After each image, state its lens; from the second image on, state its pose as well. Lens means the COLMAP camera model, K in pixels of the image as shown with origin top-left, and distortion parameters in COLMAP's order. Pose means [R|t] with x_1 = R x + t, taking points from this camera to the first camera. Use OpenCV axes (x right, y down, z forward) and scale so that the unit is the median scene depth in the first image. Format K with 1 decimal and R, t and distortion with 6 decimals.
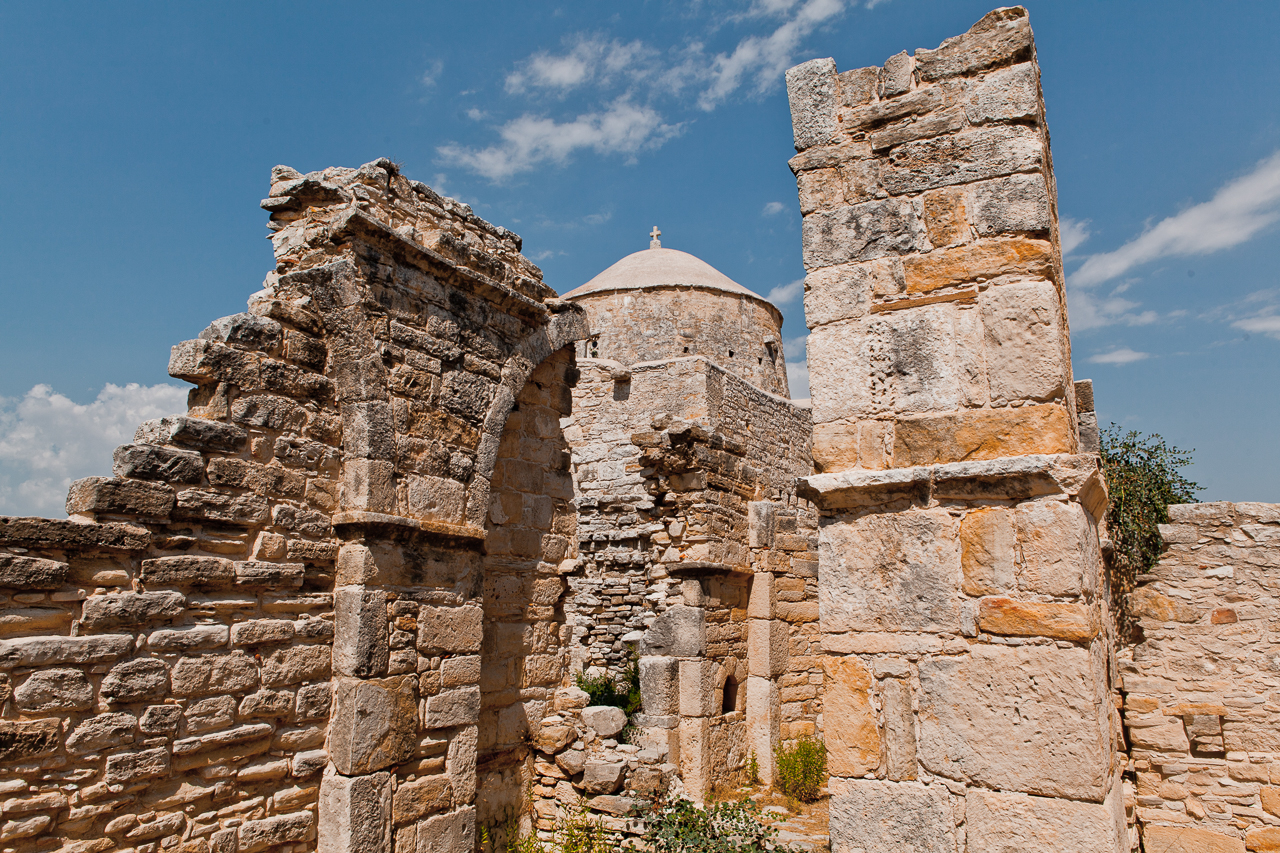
lens RADIAL K [[875.5, 0, 641.9], [0, 875.5, 431.7], [0, 0, 1]] dist [-0.010906, 0.004434]
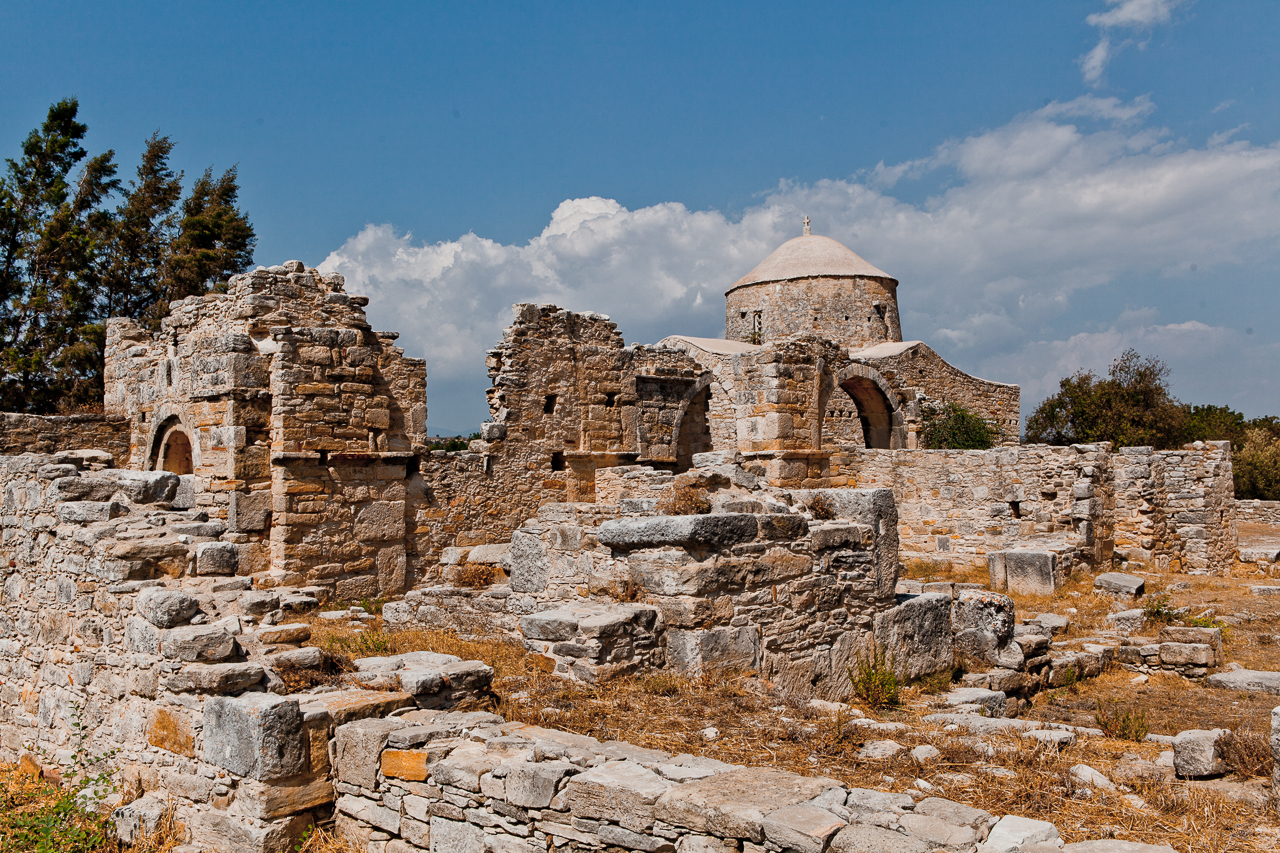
lens RADIAL K [[1141.3, 0, 633.1], [0, 1141.3, 423.0], [0, 0, 1]] dist [0.020158, 0.001846]
pose [[0.959803, -0.037537, -0.278153, 0.698633], [0.078146, 0.987570, 0.136377, -0.500445], [0.269576, -0.152631, 0.950806, -2.497716]]
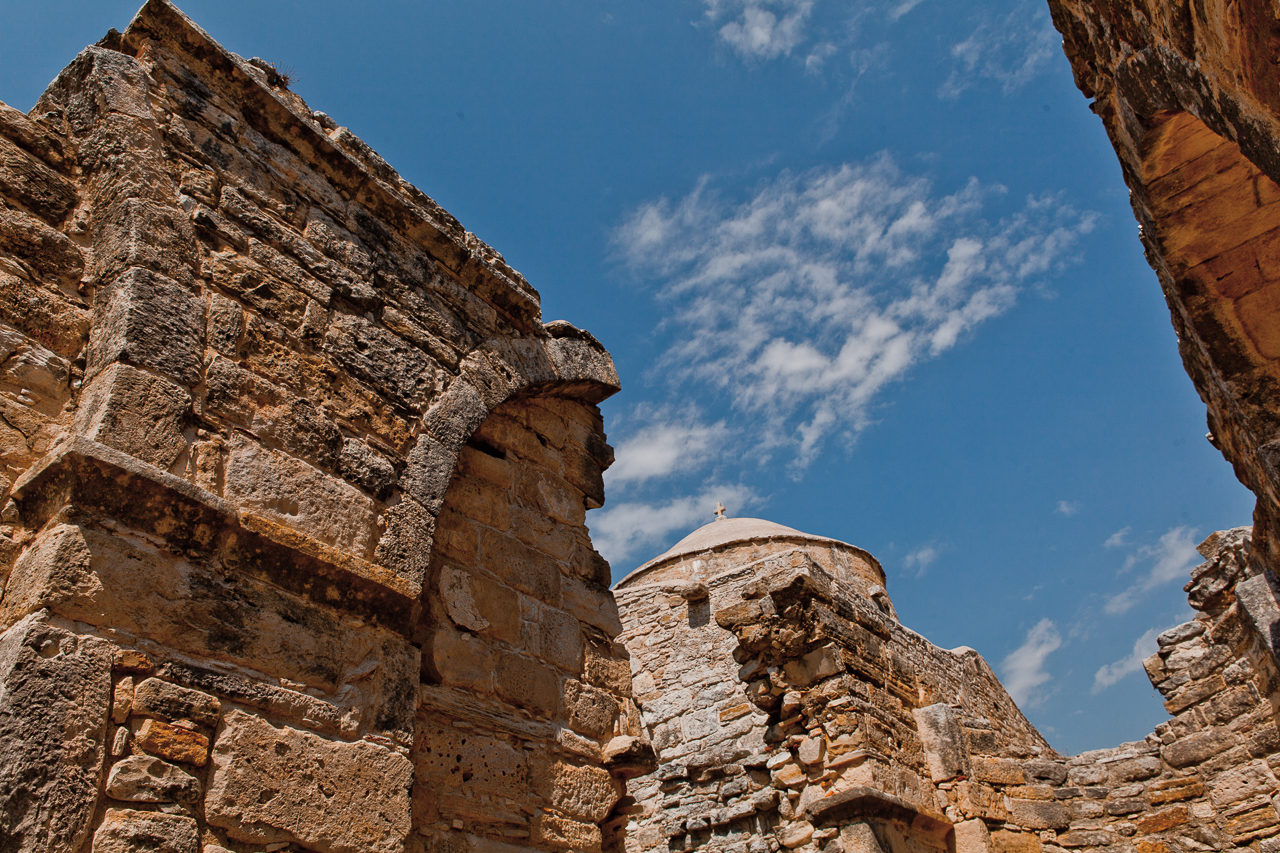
lens RADIAL K [[862.0, 0, 644.6], [0, 862.0, 432.3], [0, 0, 1]] dist [-0.018653, 0.010552]
pose [[0.986753, -0.155213, -0.047199, -0.017243], [0.119619, 0.892633, -0.434622, 0.214887], [0.109591, 0.423219, 0.899375, 0.464389]]
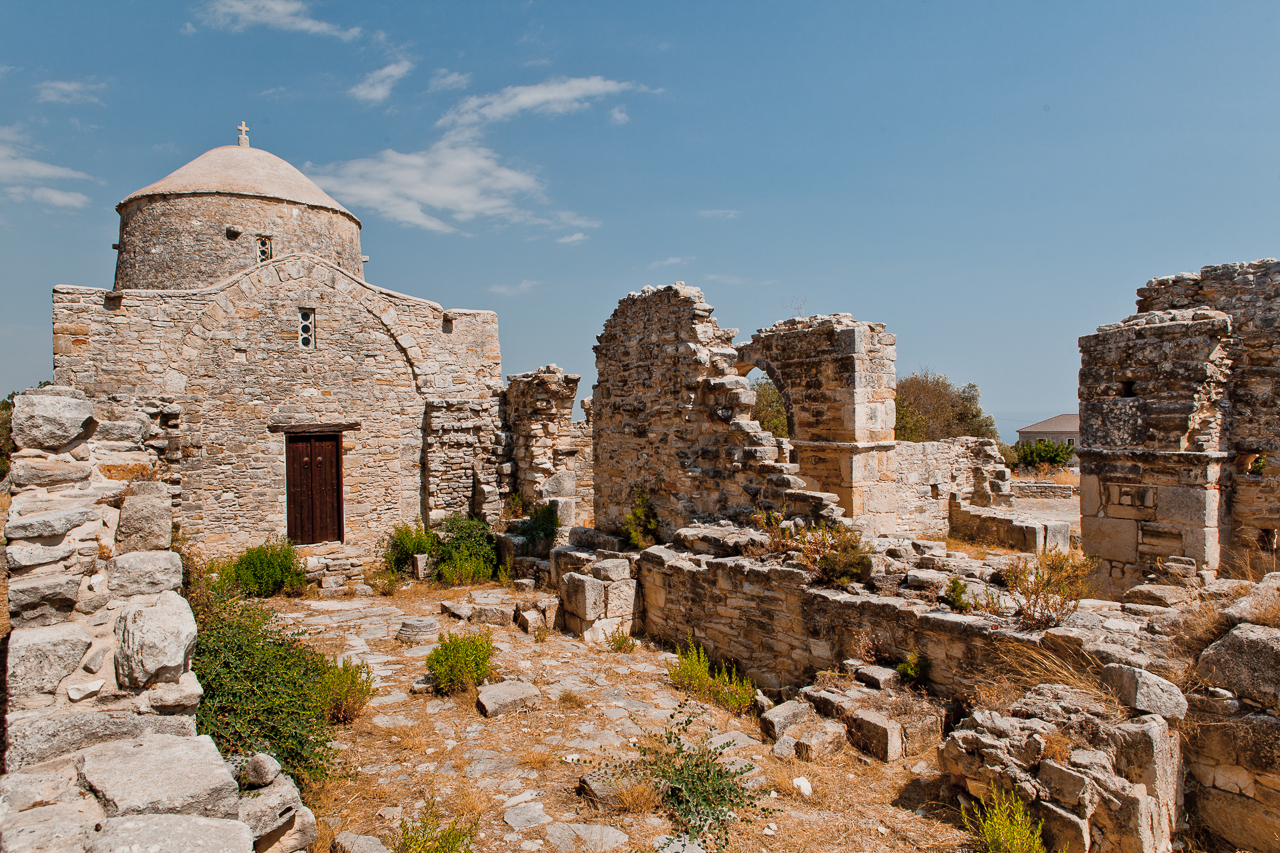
lens RADIAL K [[875.5, 0, 615.4], [0, 875.5, 429.8], [0, 0, 1]] dist [-0.010906, 0.004434]
pose [[0.498626, -0.013823, 0.866707, -1.965114], [-0.158832, 0.981487, 0.107032, -0.135152], [-0.852141, -0.191030, 0.487199, 0.009732]]
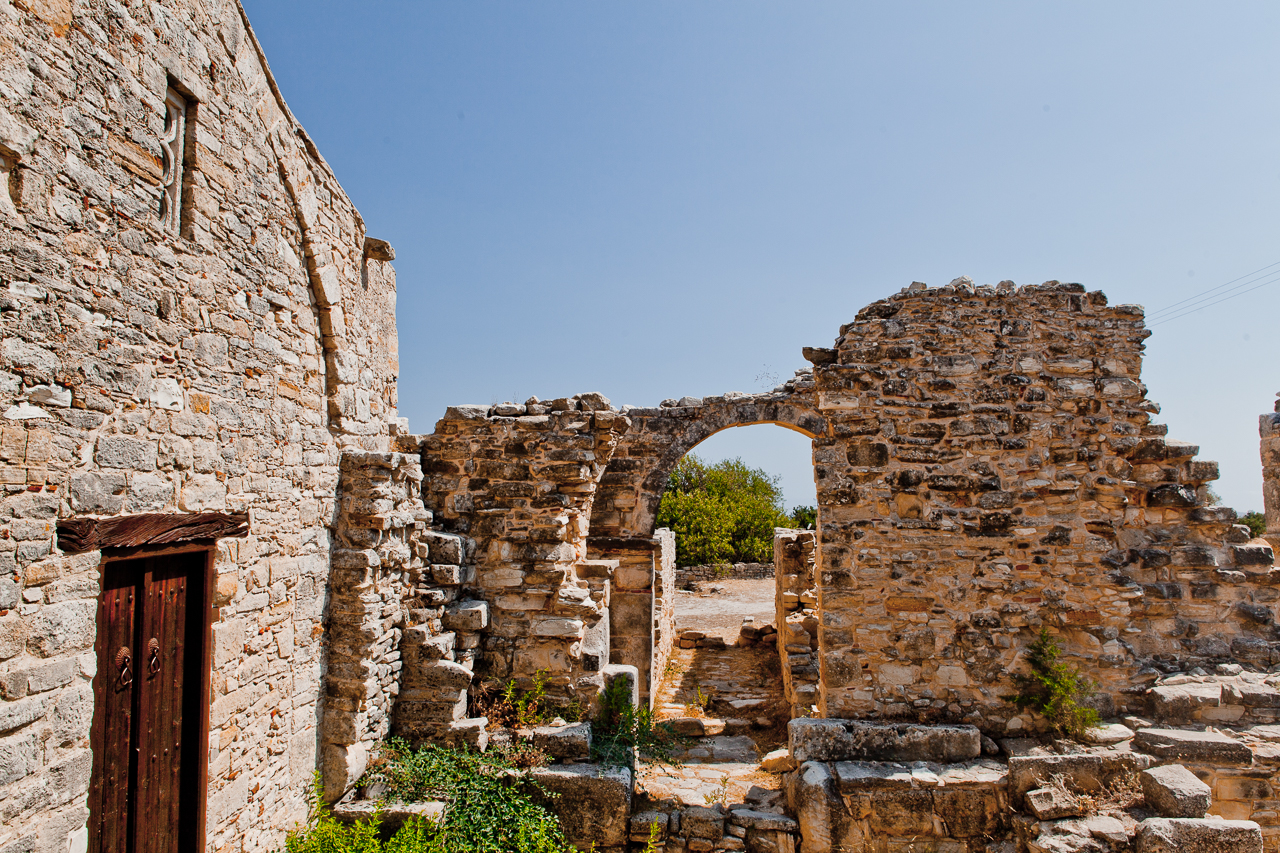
lens RADIAL K [[875.5, 0, 639.7], [0, 875.5, 425.3], [0, 0, 1]] dist [-0.010906, 0.004434]
pose [[-0.425877, 0.085874, 0.900697, -1.064472], [-0.169021, 0.970411, -0.172439, 0.210010], [-0.888854, -0.225674, -0.398761, 1.767674]]
